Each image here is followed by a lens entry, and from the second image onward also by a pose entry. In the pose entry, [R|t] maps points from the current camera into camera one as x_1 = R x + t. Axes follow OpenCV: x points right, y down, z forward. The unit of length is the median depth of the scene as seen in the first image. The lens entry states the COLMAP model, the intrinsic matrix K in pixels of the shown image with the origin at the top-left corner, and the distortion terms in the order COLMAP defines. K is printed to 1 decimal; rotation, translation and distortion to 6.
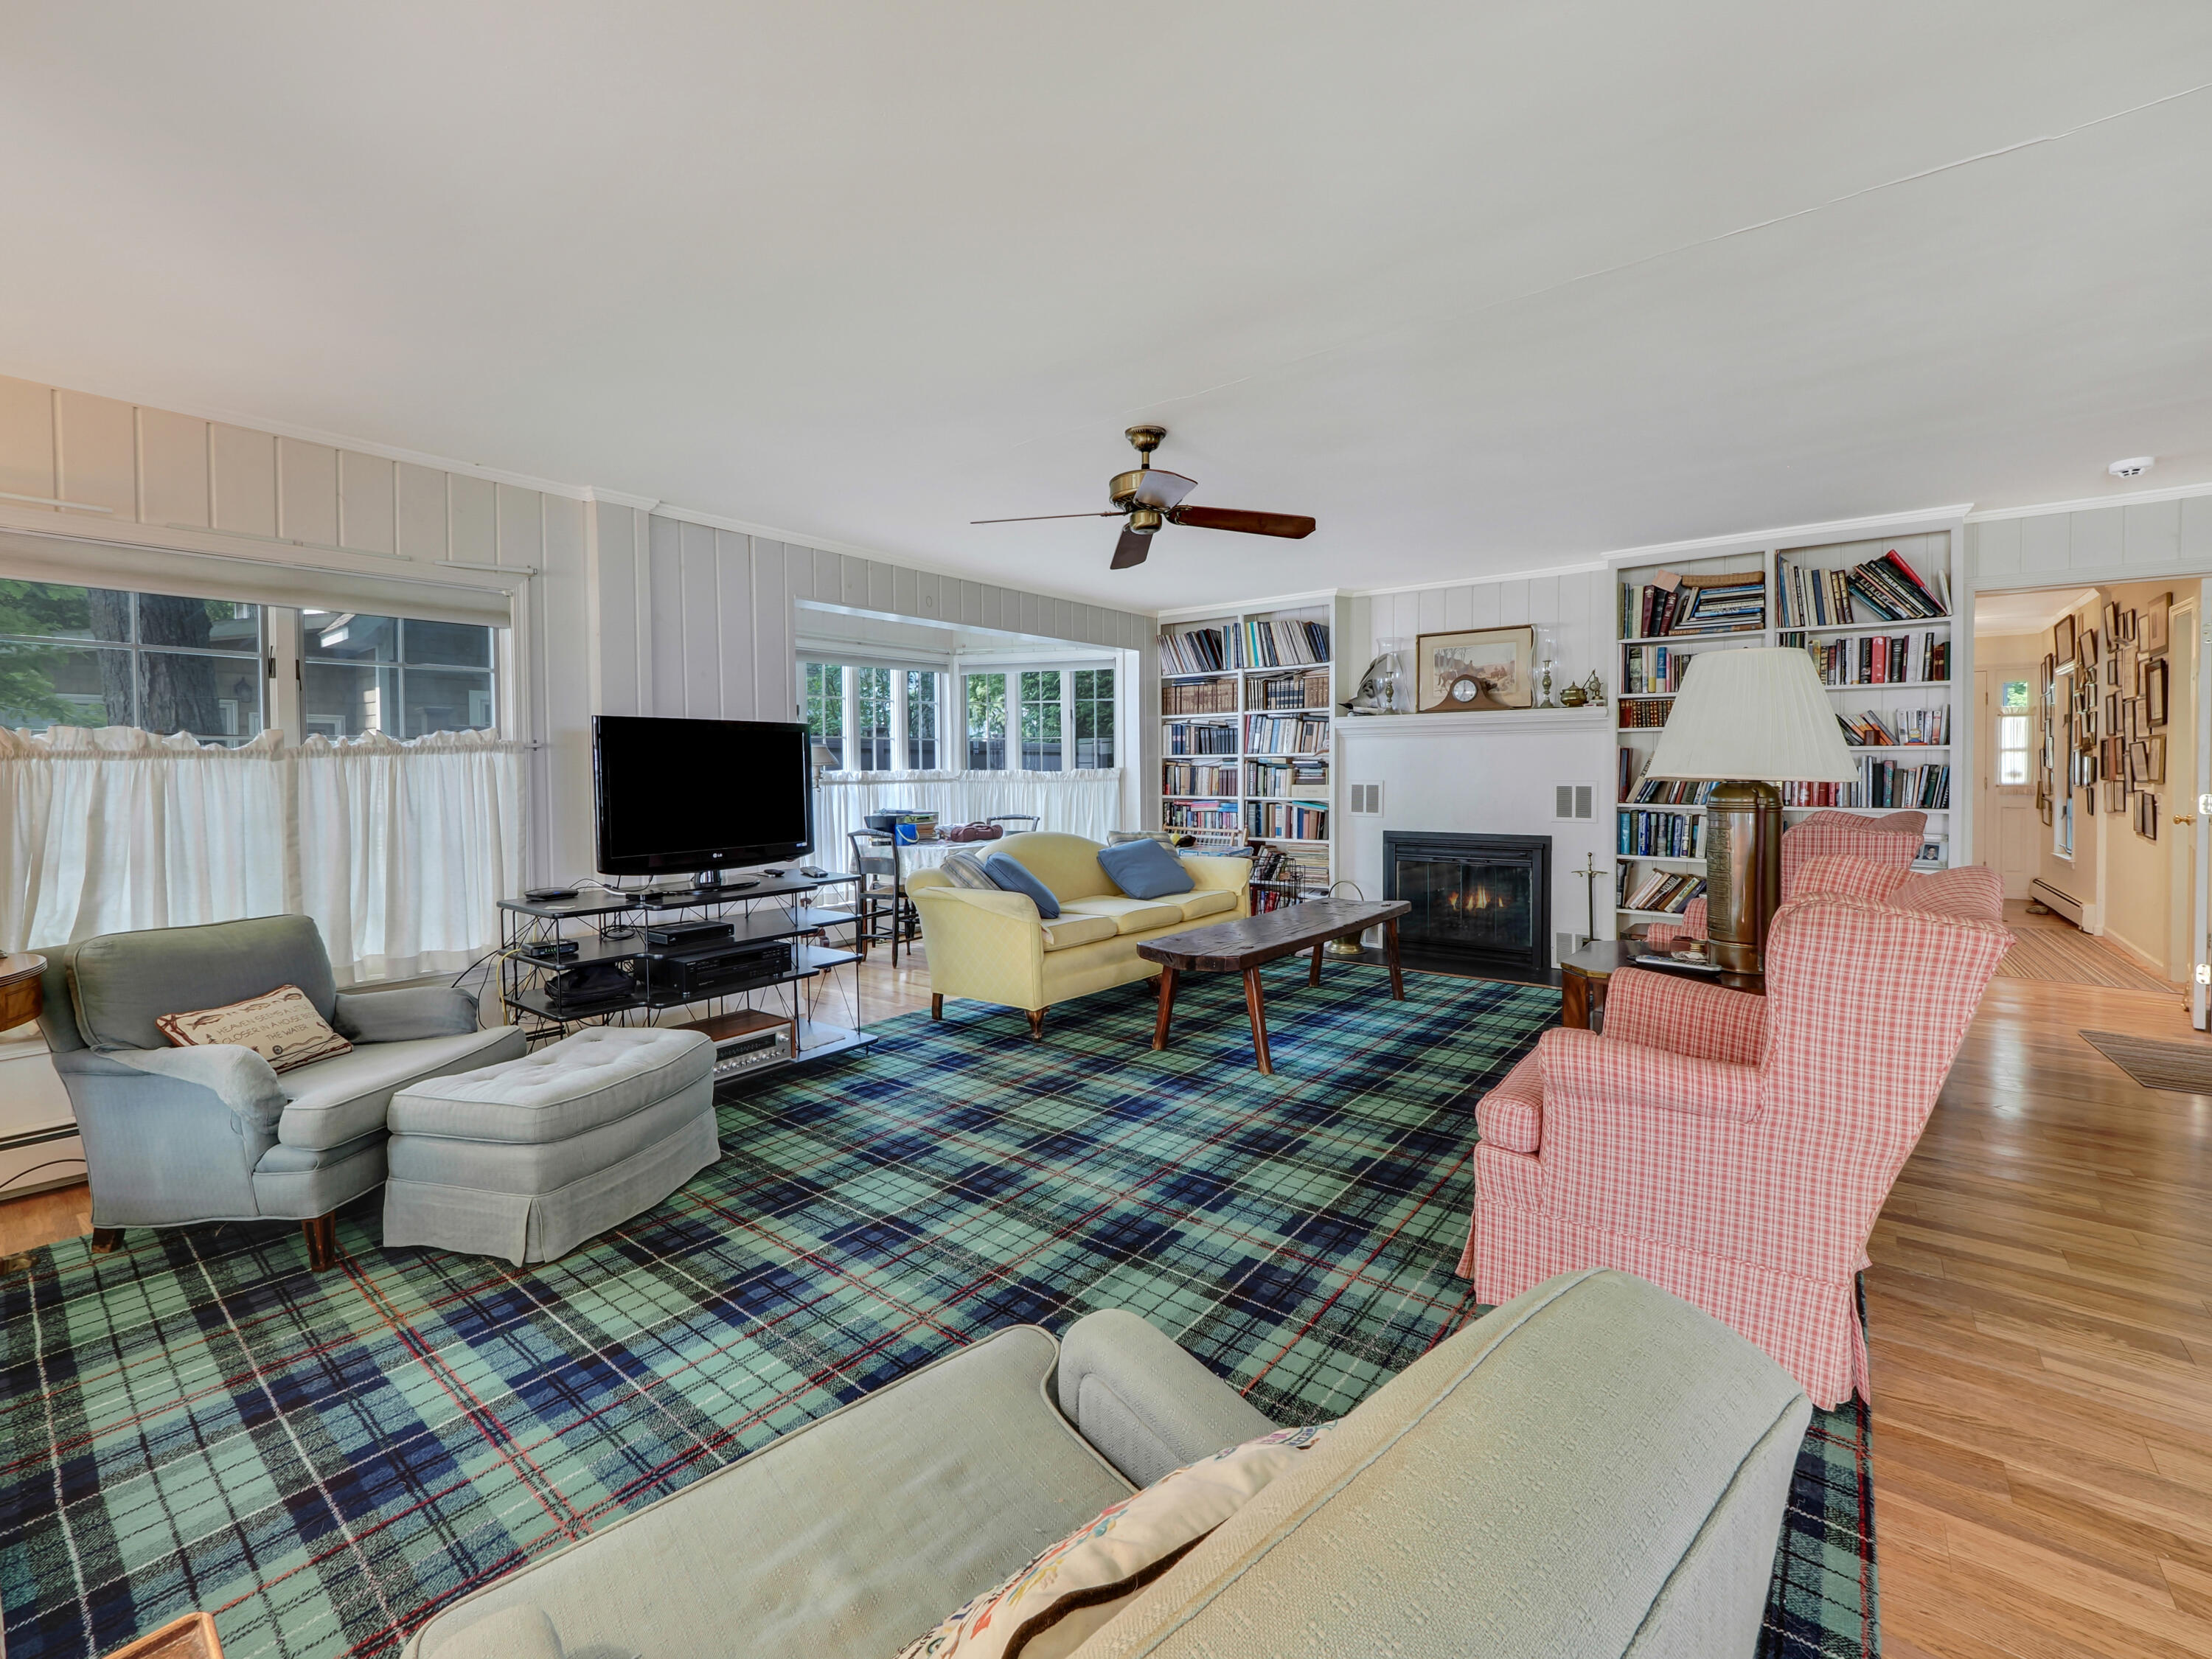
lens RADIAL K [[939.0, 0, 1108.4], [0, 939.0, 787.7], [0, 0, 1]] dist [-0.009955, 0.003841]
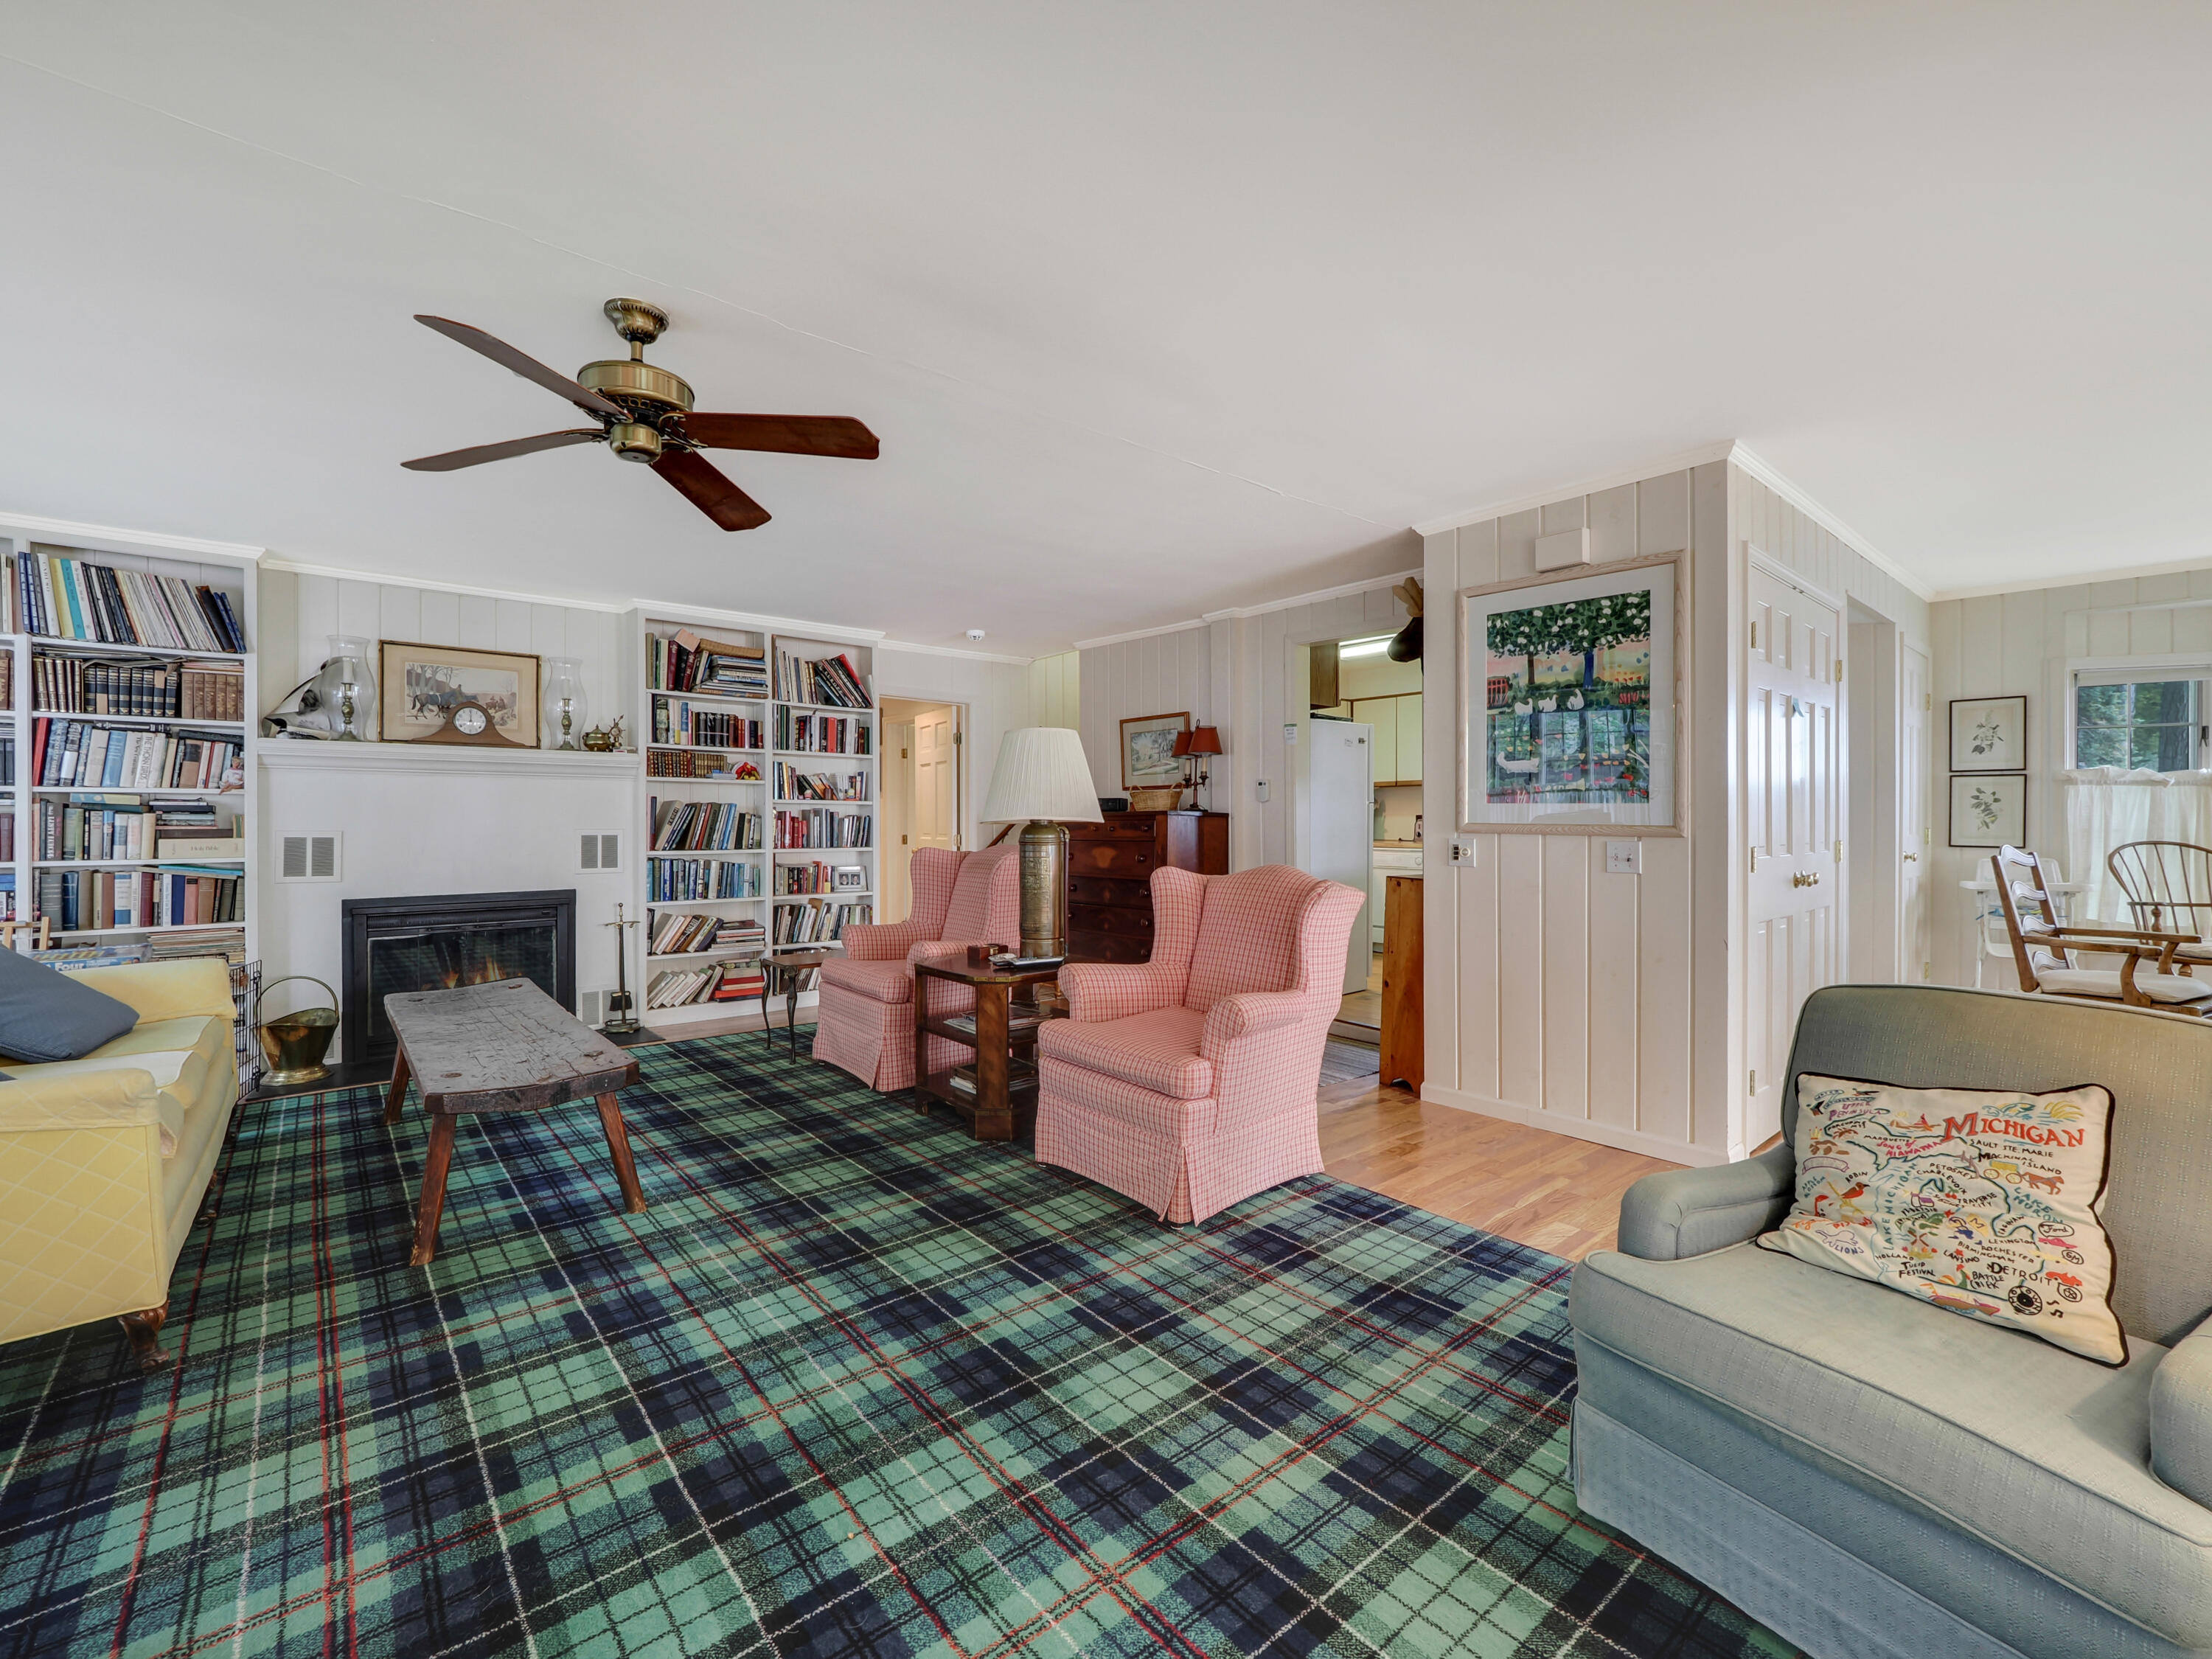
lens RADIAL K [[939.0, 0, 1087.1], [0, 939.0, 825.2], [0, 0, 1]] dist [-0.009955, 0.003841]
pose [[0.215299, -0.000387, 0.976548, -0.309556], [0.017843, 0.999835, -0.003538, 0.000713], [-0.976385, 0.018186, 0.215270, 0.297742]]
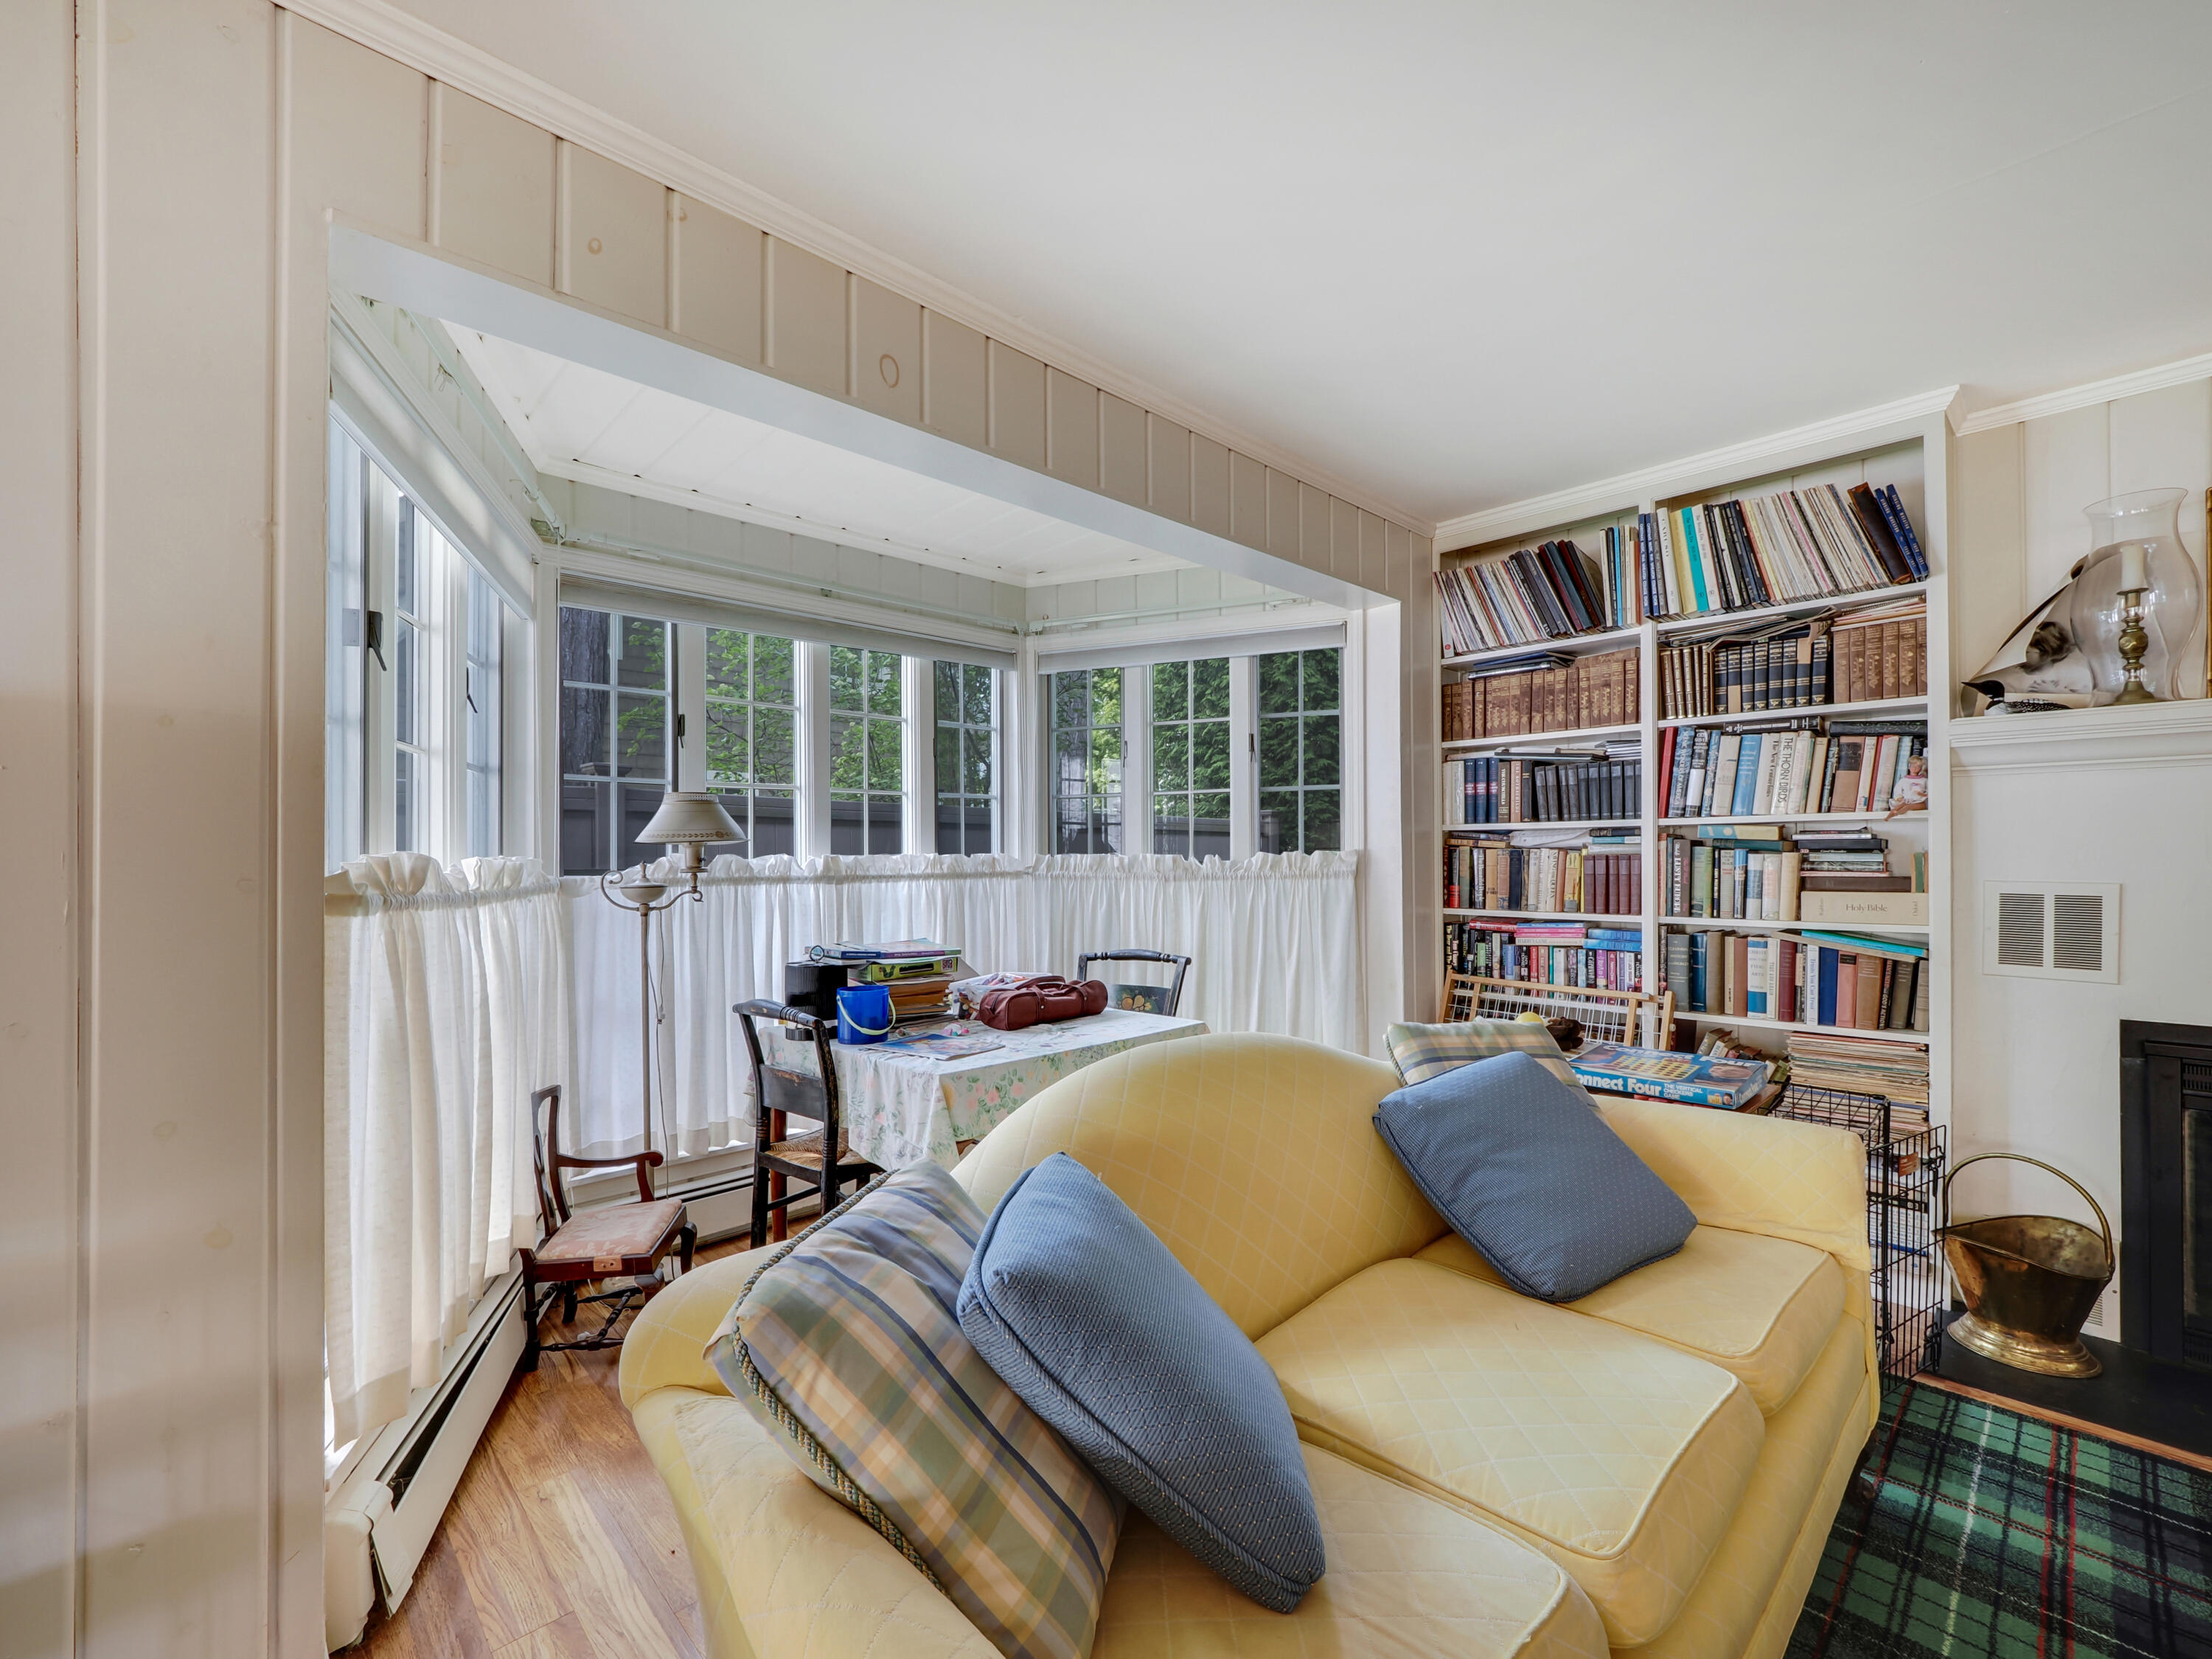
lens RADIAL K [[939.0, 0, 1114.4], [0, 939.0, 851.7], [0, 0, 1]] dist [-0.009955, 0.003841]
pose [[0.989537, 0.000064, -0.144281, -0.049151], [-0.003304, 0.999748, -0.022220, -0.011730], [0.144243, 0.022464, 0.989287, 0.616531]]
